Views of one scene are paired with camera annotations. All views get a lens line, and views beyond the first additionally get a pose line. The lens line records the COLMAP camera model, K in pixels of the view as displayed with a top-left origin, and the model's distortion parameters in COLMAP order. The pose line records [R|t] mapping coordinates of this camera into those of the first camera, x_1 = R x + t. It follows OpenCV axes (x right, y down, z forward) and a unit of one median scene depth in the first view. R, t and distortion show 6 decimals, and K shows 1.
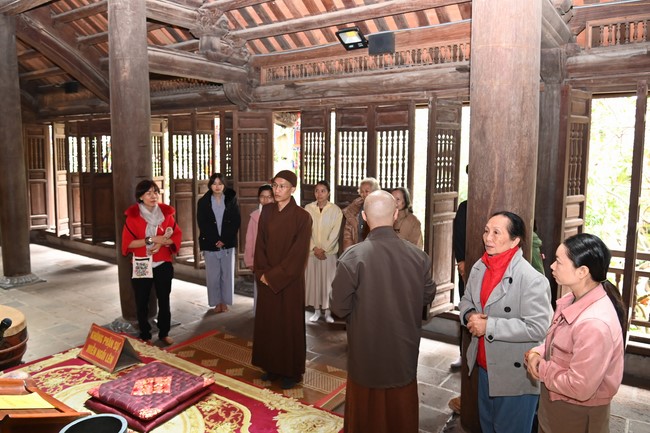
lens RADIAL K [[475.8, 0, 310.5], [0, 475.8, 195.4], [0, 0, 1]] dist [-0.047899, 0.001517]
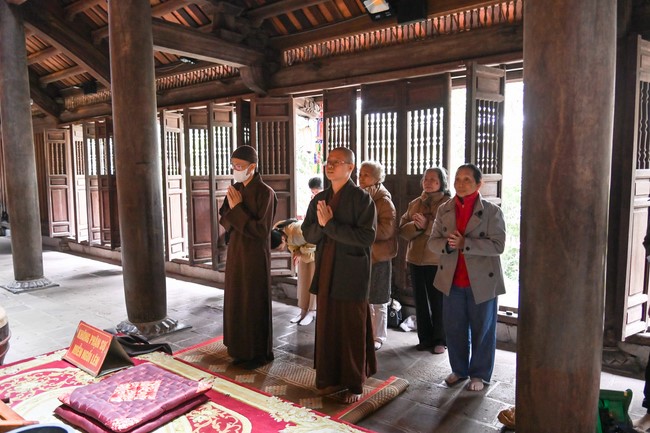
lens RADIAL K [[463.1, 0, 325.0], [0, 463.1, 216.5], [0, 0, 1]] dist [-0.044691, 0.001152]
pose [[0.999032, -0.008851, -0.043081, 0.023403], [0.008860, 0.999961, 0.000018, 0.069716], [0.043079, -0.000399, 0.999072, 0.145793]]
